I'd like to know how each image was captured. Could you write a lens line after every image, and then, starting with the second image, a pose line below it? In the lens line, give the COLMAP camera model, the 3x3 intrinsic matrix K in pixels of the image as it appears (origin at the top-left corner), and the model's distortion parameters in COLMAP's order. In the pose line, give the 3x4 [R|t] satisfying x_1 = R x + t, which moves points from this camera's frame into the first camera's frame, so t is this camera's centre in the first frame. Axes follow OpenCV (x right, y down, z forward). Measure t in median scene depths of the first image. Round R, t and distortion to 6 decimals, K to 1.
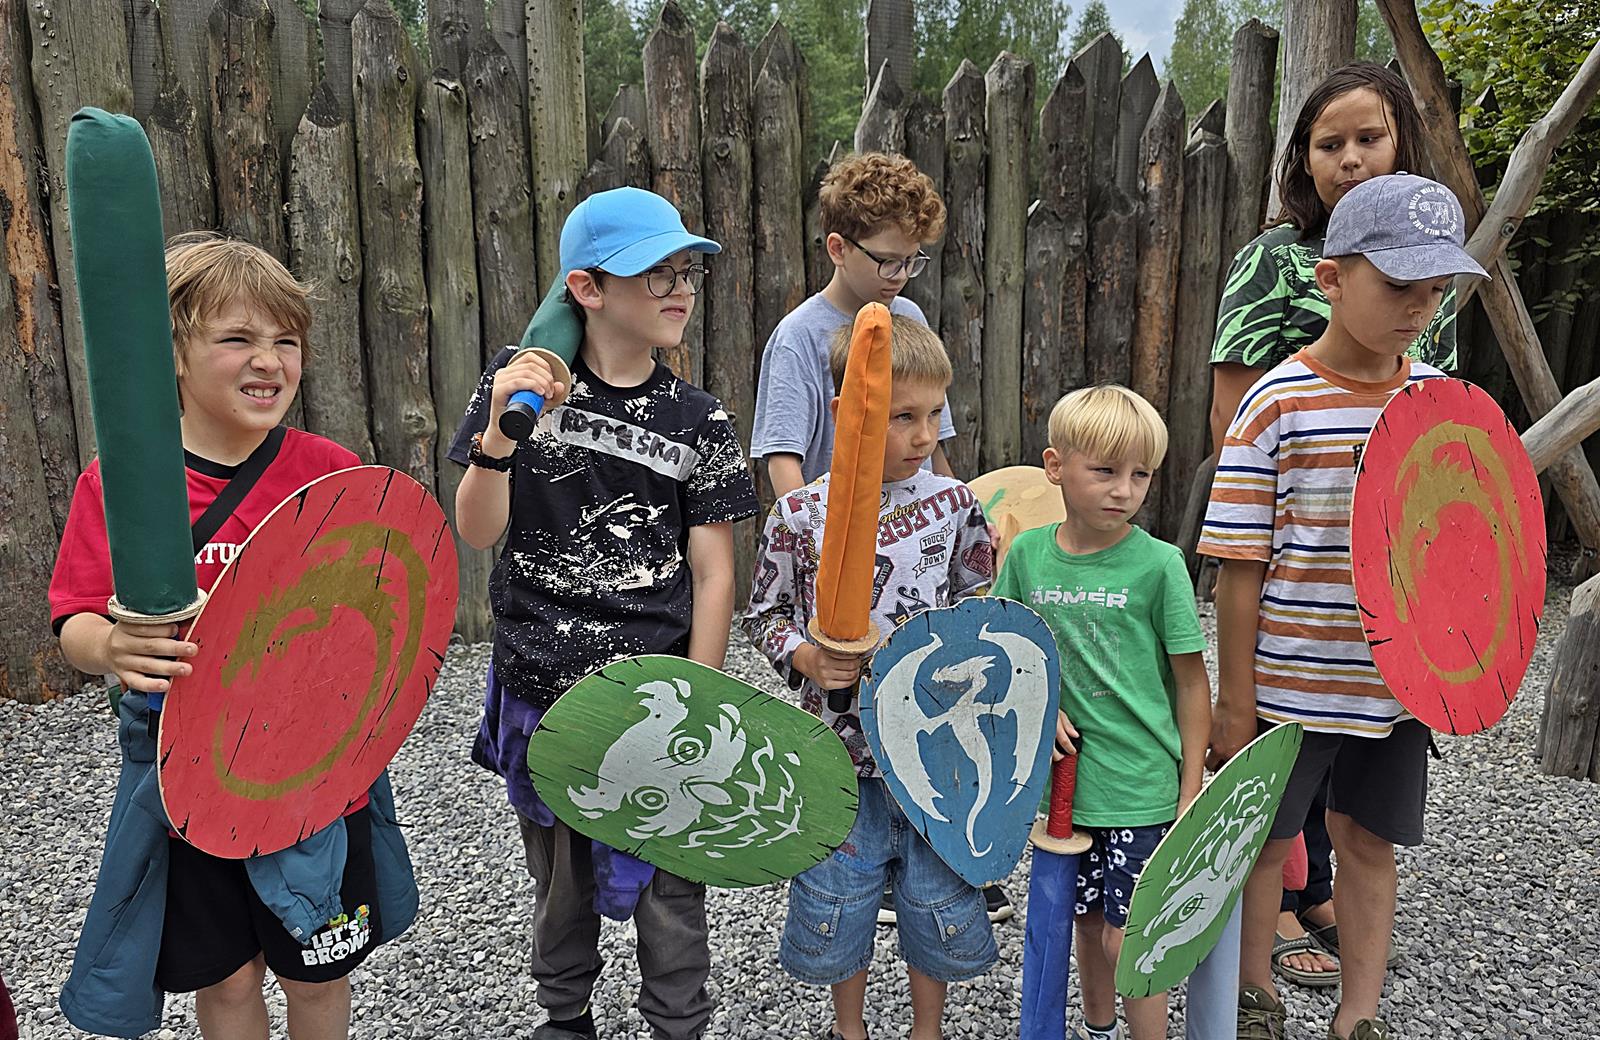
lens RADIAL K [[1210.5, 0, 796.8], [0, 1210.5, 558.4], [0, 0, 1]] dist [0.047402, -0.021989]
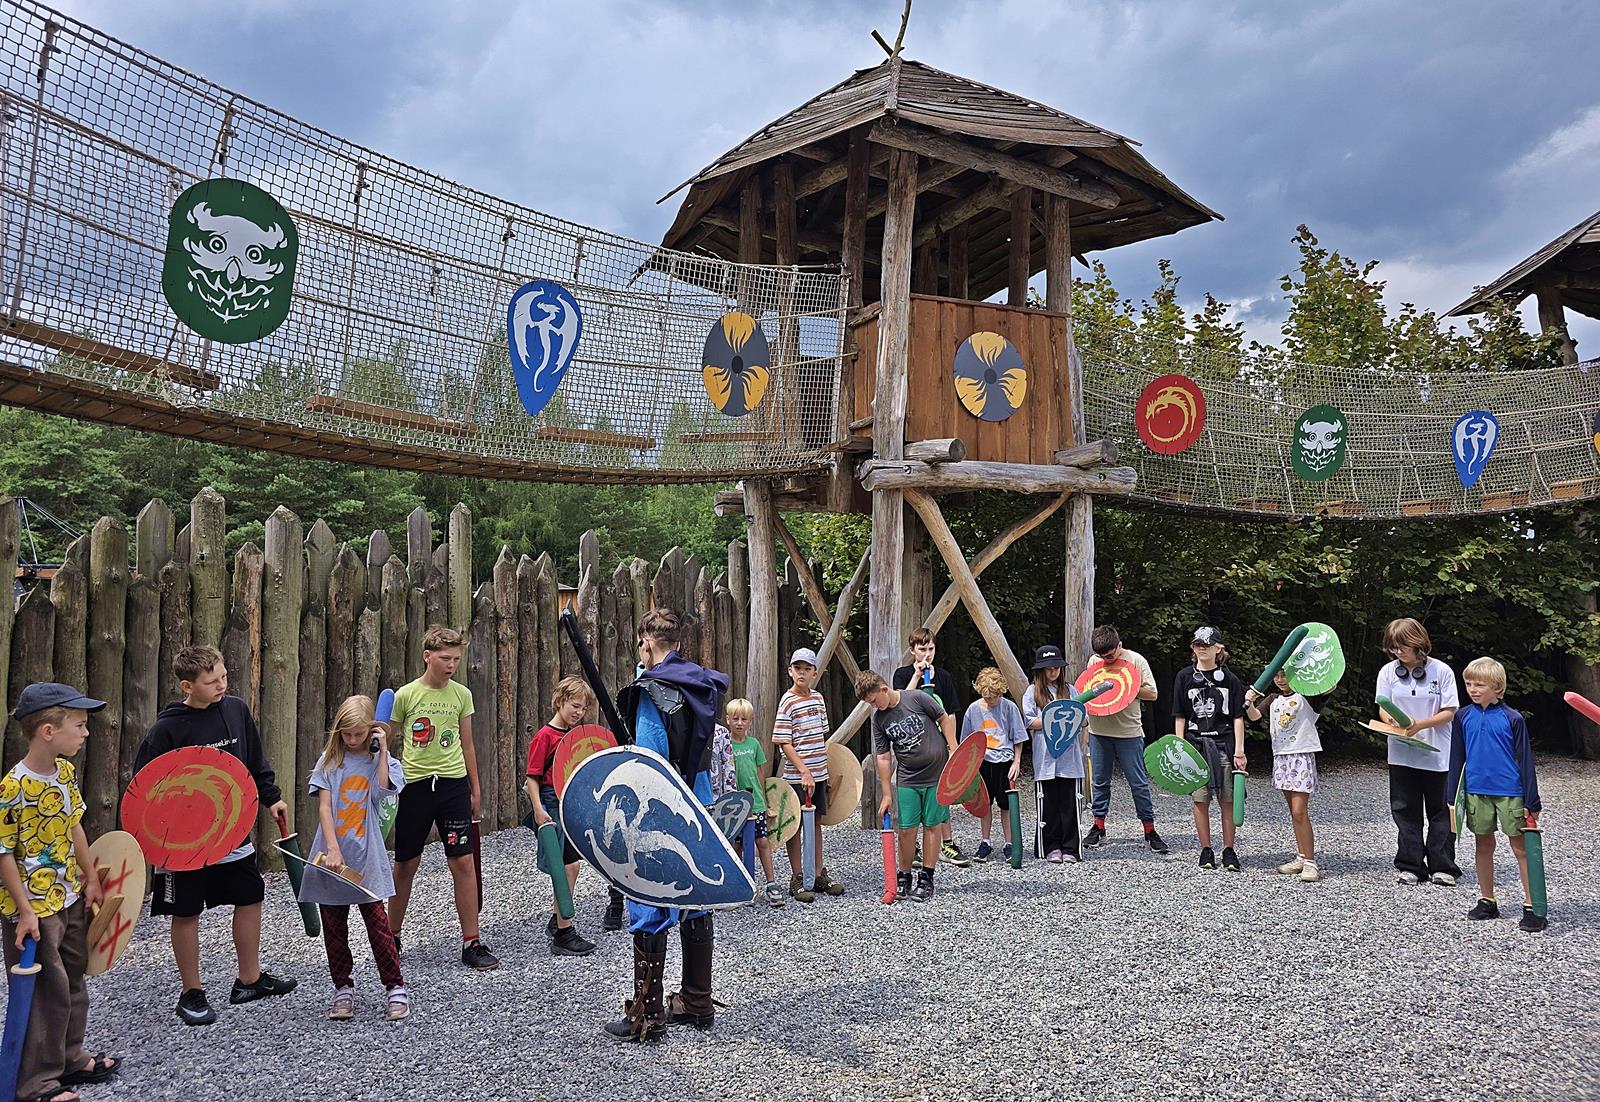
lens RADIAL K [[1129.9, 0, 797.1], [0, 1129.9, 505.2], [0, 0, 1]] dist [0.061965, -0.060430]
pose [[0.918425, 0.014990, 0.395310, -0.385141], [0.110733, 0.949594, -0.293274, 0.141400], [-0.379780, 0.313124, 0.870471, -0.968577]]
